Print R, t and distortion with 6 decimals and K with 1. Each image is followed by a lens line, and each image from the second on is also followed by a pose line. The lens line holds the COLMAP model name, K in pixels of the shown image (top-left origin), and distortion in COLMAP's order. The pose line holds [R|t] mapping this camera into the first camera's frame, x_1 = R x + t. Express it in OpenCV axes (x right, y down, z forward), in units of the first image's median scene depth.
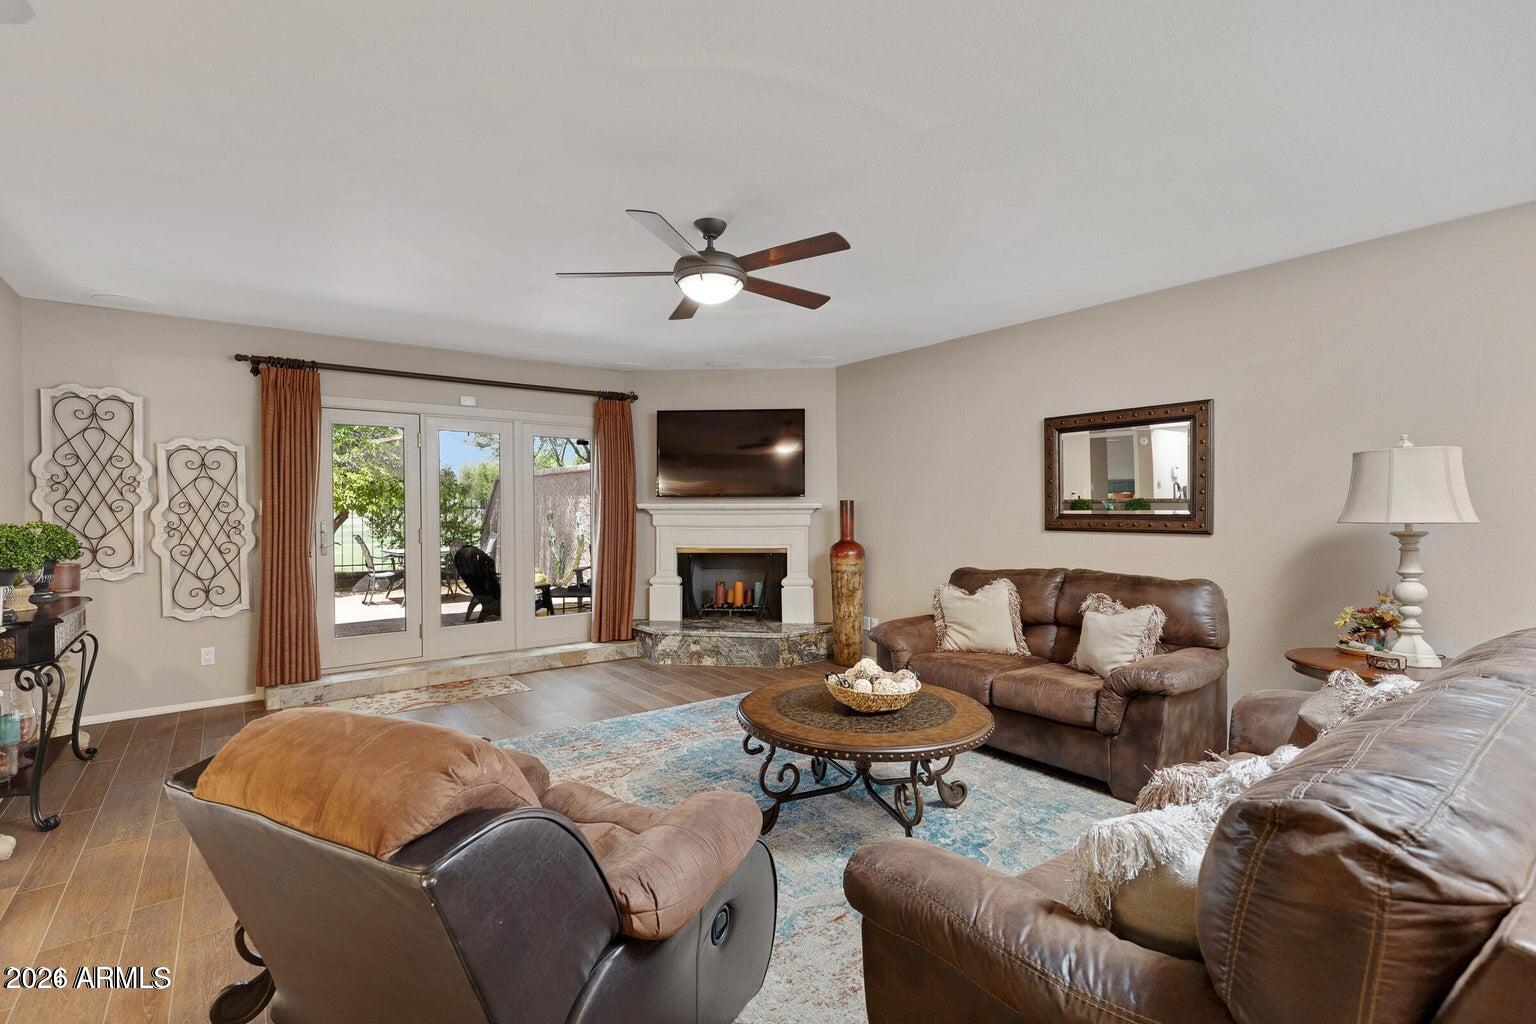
lens RADIAL K [[699.1, 0, 767.0], [0, 699.1, 516.2], [0, 0, 1]] dist [0.017764, -0.000027]
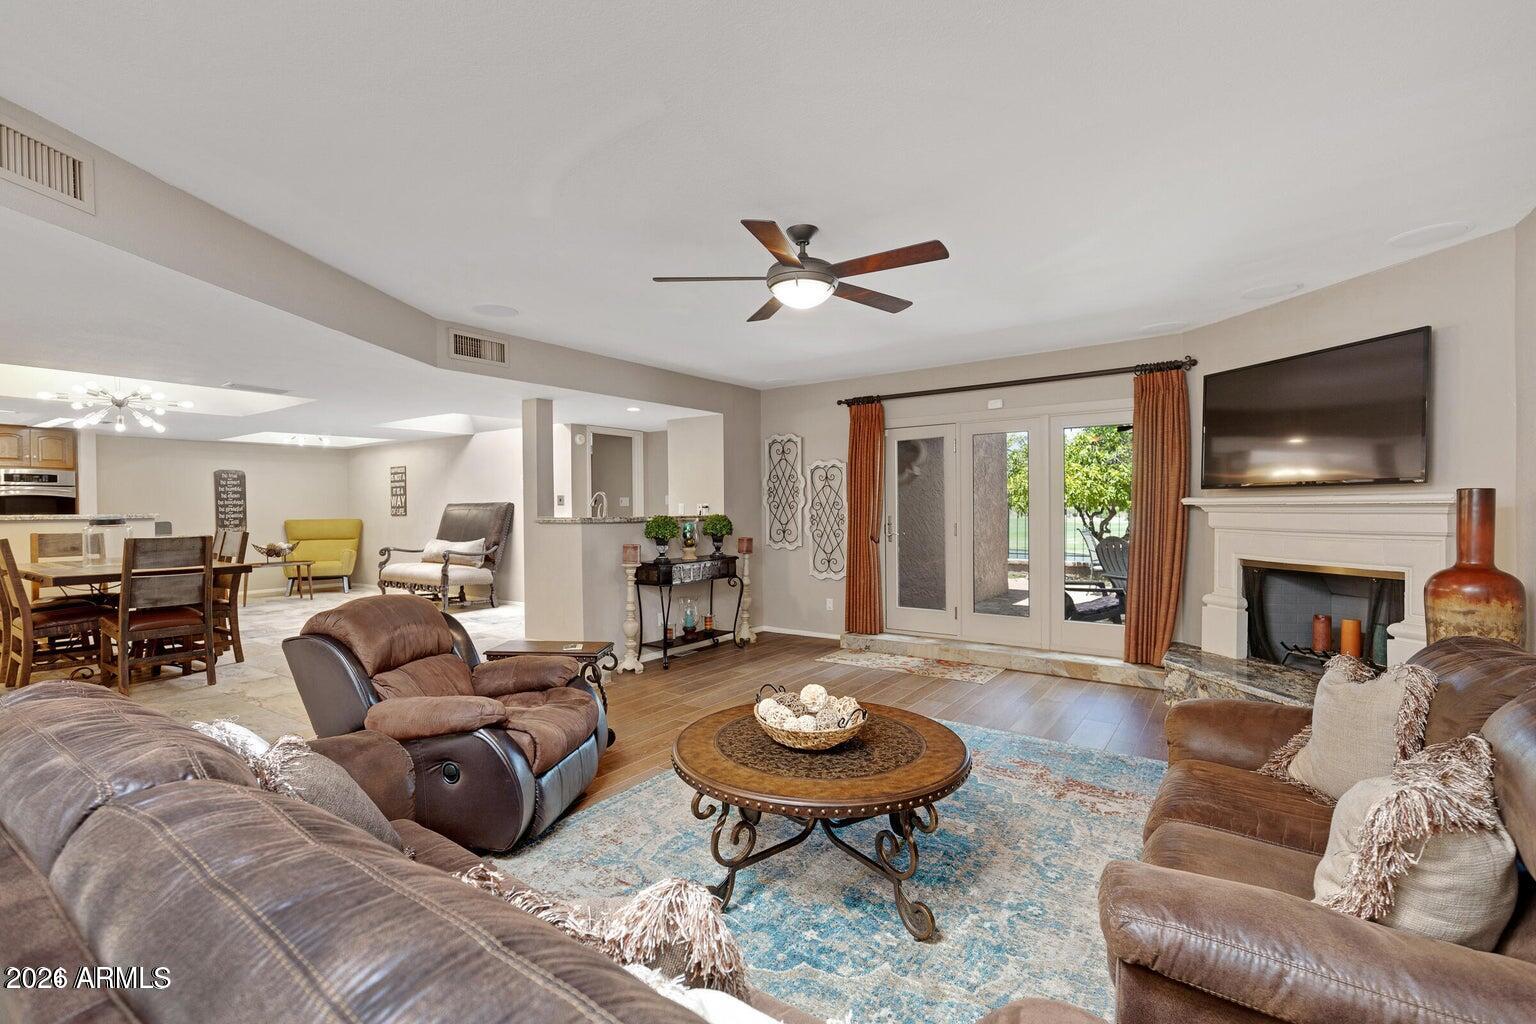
lens RADIAL K [[699.1, 0, 764.9], [0, 699.1, 509.4], [0, 0, 1]] dist [0.017764, -0.000027]
pose [[0.299279, 0.003807, -0.954158, 0.549050], [-0.003765, 0.999989, 0.002809, -0.007524], [0.954158, 0.002752, 0.299290, 0.400198]]
